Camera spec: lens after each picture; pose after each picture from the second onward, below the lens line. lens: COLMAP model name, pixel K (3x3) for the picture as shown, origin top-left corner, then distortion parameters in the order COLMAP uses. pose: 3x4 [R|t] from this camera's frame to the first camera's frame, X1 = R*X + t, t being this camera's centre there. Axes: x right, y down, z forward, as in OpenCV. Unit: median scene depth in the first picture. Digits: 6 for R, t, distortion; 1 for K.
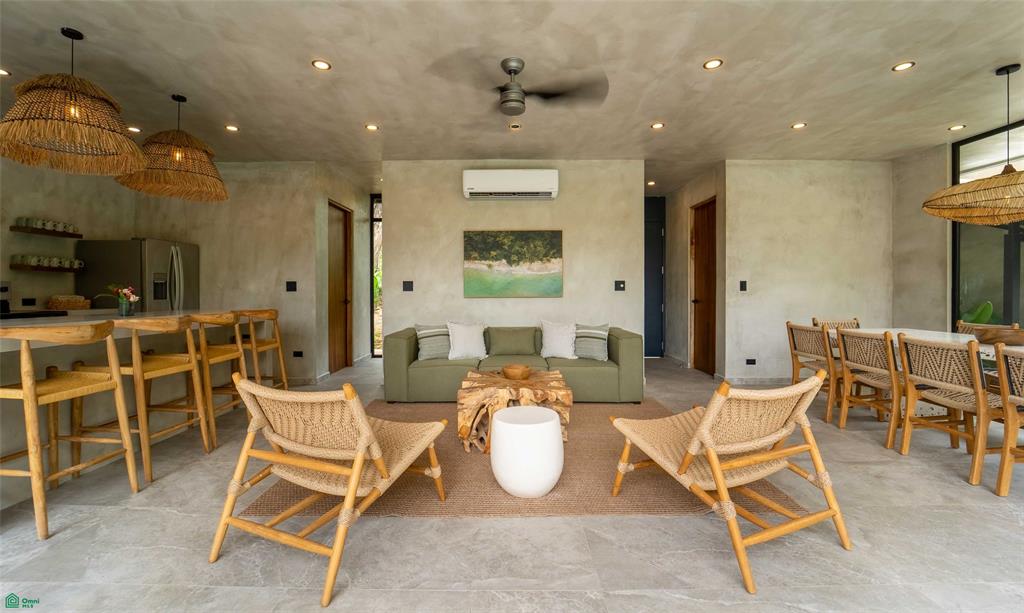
lens RADIAL K [[419.6, 0, 508.5], [0, 419.6, 296.1], [0, 0, 1]] dist [-0.021573, -0.000401]
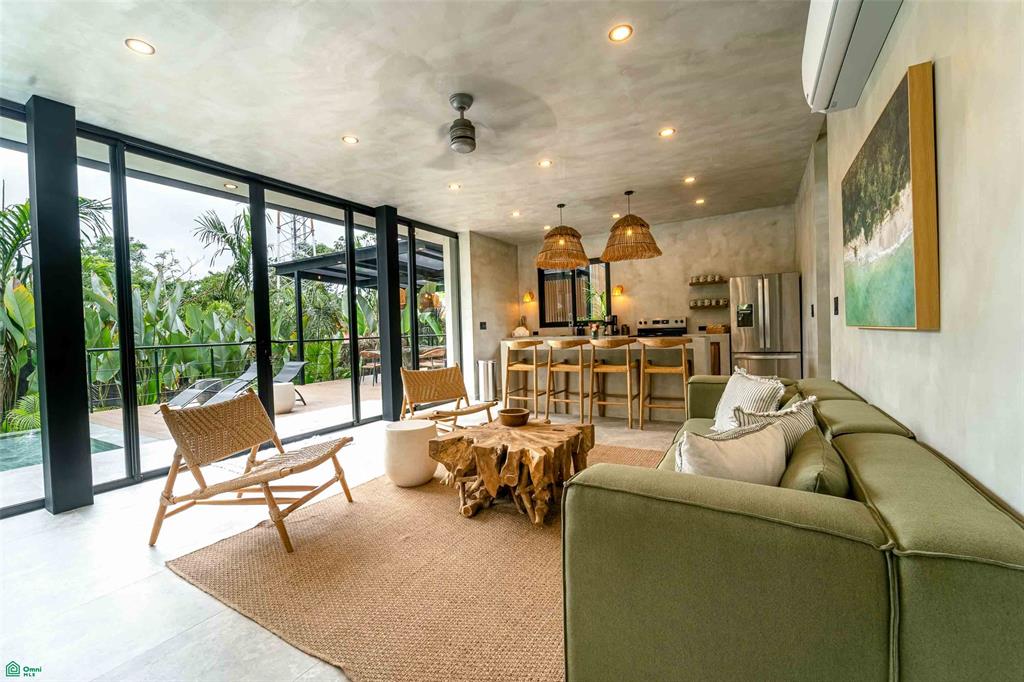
lens RADIAL K [[416.2, 0, 508.3], [0, 416.2, 338.6], [0, 0, 1]] dist [-0.003847, -0.000618]
pose [[-0.511363, 0.035370, -0.858637, 0.473892], [0.025619, 0.999336, 0.025909, -0.006056], [0.858983, -0.008748, -0.511930, 0.917331]]
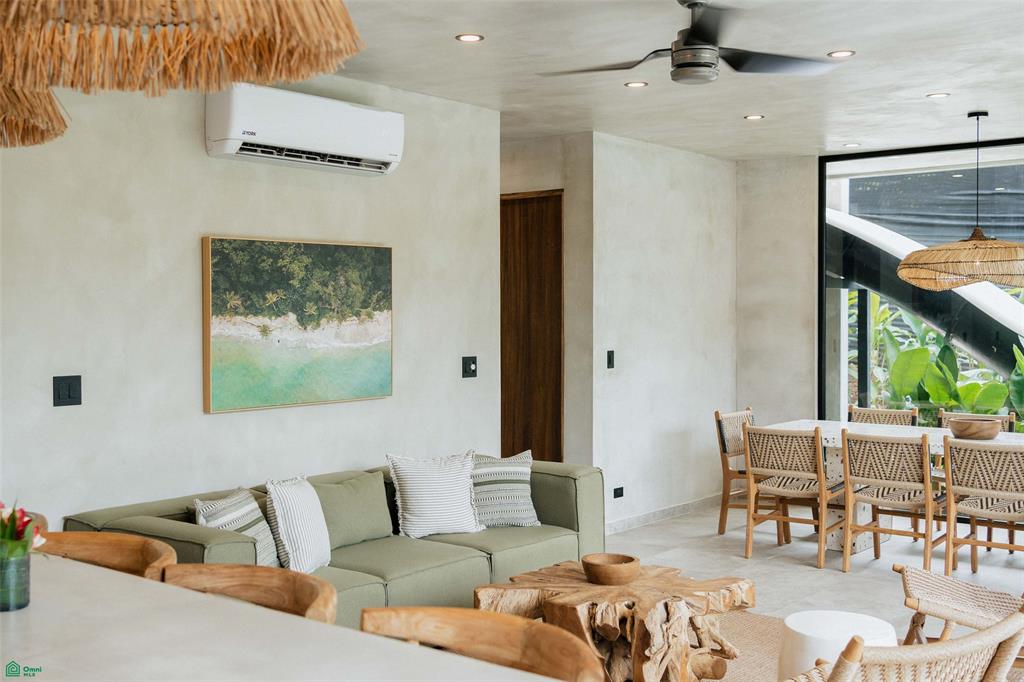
lens RADIAL K [[1144.8, 0, 481.2], [0, 1144.8, 341.3], [0, 0, 1]] dist [0.009614, 0.003546]
pose [[0.632081, -0.018946, 0.774671, -0.753185], [0.007501, 0.999804, 0.018331, -0.079210], [-0.774866, -0.005776, 0.632099, 0.158913]]
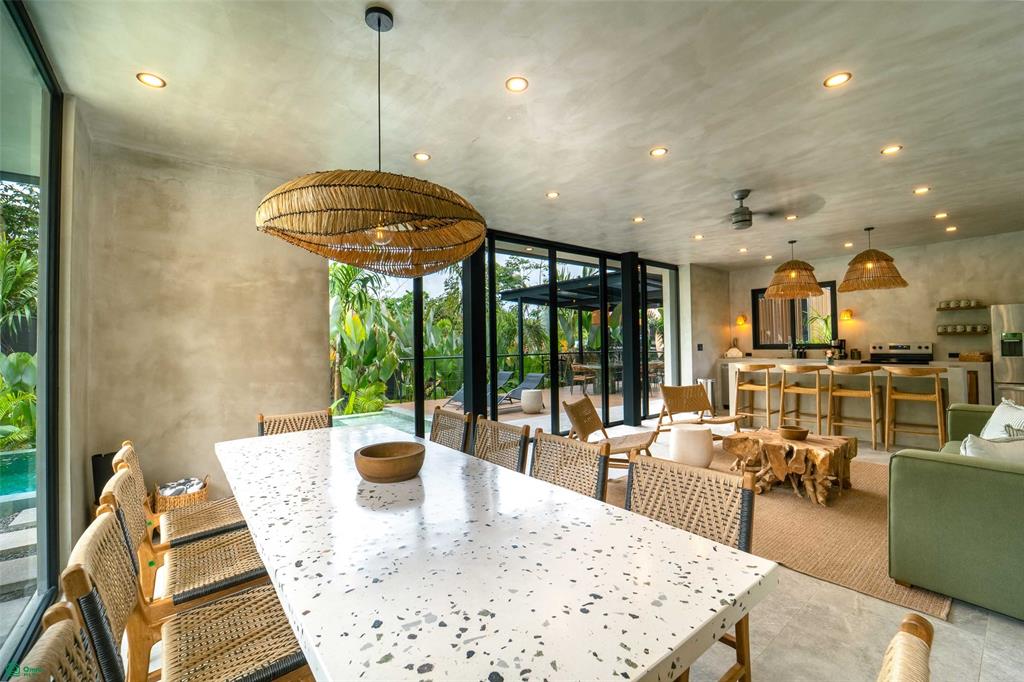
lens RADIAL K [[426.3, 0, 508.0], [0, 426.3, 337.7], [0, 0, 1]] dist [-0.020349, -0.000133]
pose [[-0.784066, 0.003117, -0.620670, 0.847780], [0.011898, 0.999879, -0.010008, -0.043004], [0.620564, -0.015232, -0.784008, 0.922130]]
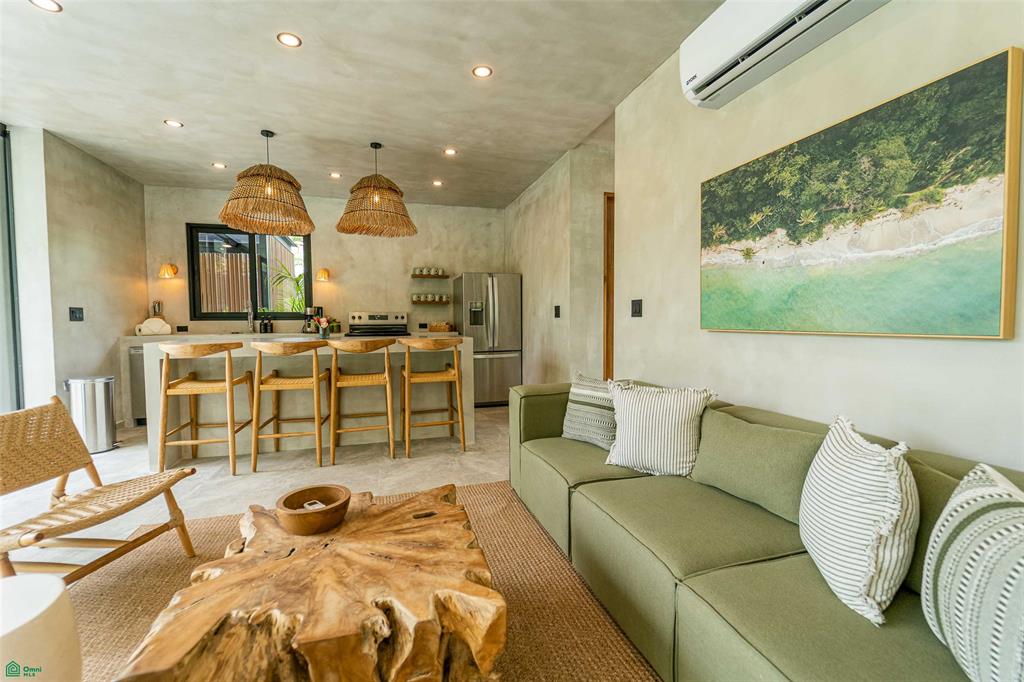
lens RADIAL K [[423.9, 0, 507.2], [0, 423.9, 338.6], [0, 0, 1]] dist [-0.004846, -0.001087]
pose [[0.281742, 0.045455, -0.958413, 0.276912], [-0.003116, 0.998915, 0.046460, -0.008909], [0.959485, -0.010104, 0.281578, 0.670264]]
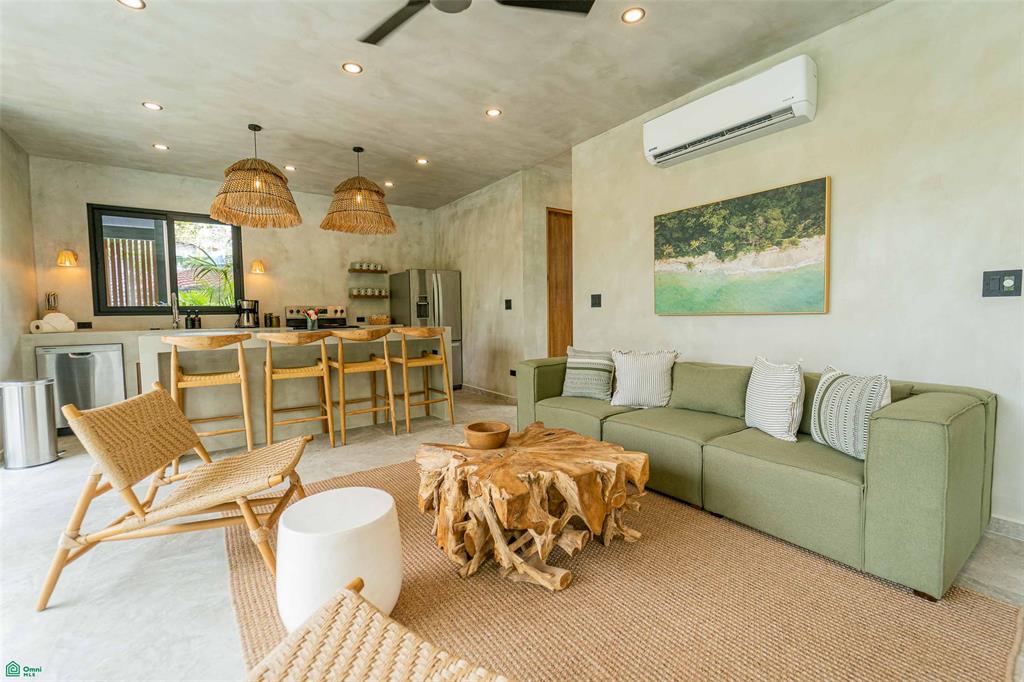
lens RADIAL K [[434.3, 0, 508.4], [0, 434.3, 337.7], [0, 0, 1]] dist [-0.004123, -0.000656]
pose [[0.584332, 0.038565, -0.810598, 0.327898], [0.006445, 0.998618, 0.052156, 0.001520], [0.811489, -0.035700, 0.583276, 0.397477]]
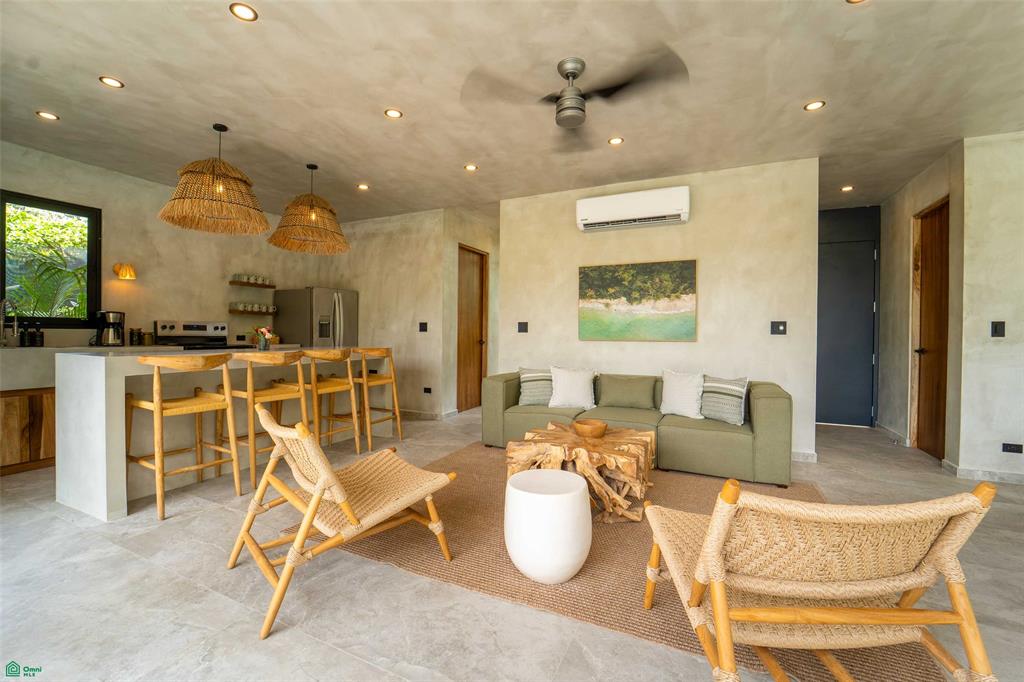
lens RADIAL K [[431.1, 0, 509.4], [0, 431.1, 338.1], [0, 0, 1]] dist [-0.020298, -0.000373]
pose [[0.903425, 0.014426, -0.428504, 0.159419], [-0.014835, 0.999887, 0.002385, -0.001009], [0.428490, 0.004203, 0.903537, 0.091139]]
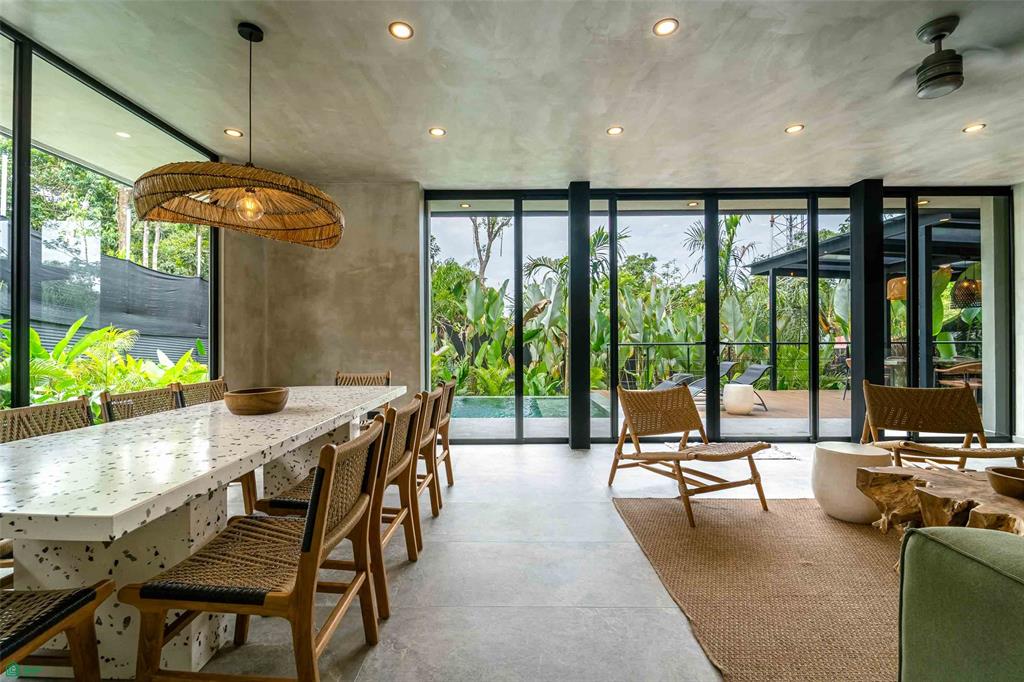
lens RADIAL K [[441.0, 0, 506.4], [0, 441.0, 336.3], [0, 0, 1]] dist [-0.002624, -0.000425]
pose [[-0.999911, 0.005945, 0.011905, 0.441152], [0.005951, 0.999982, 0.000492, -0.007434], [-0.011902, 0.000562, -0.999929, 1.026106]]
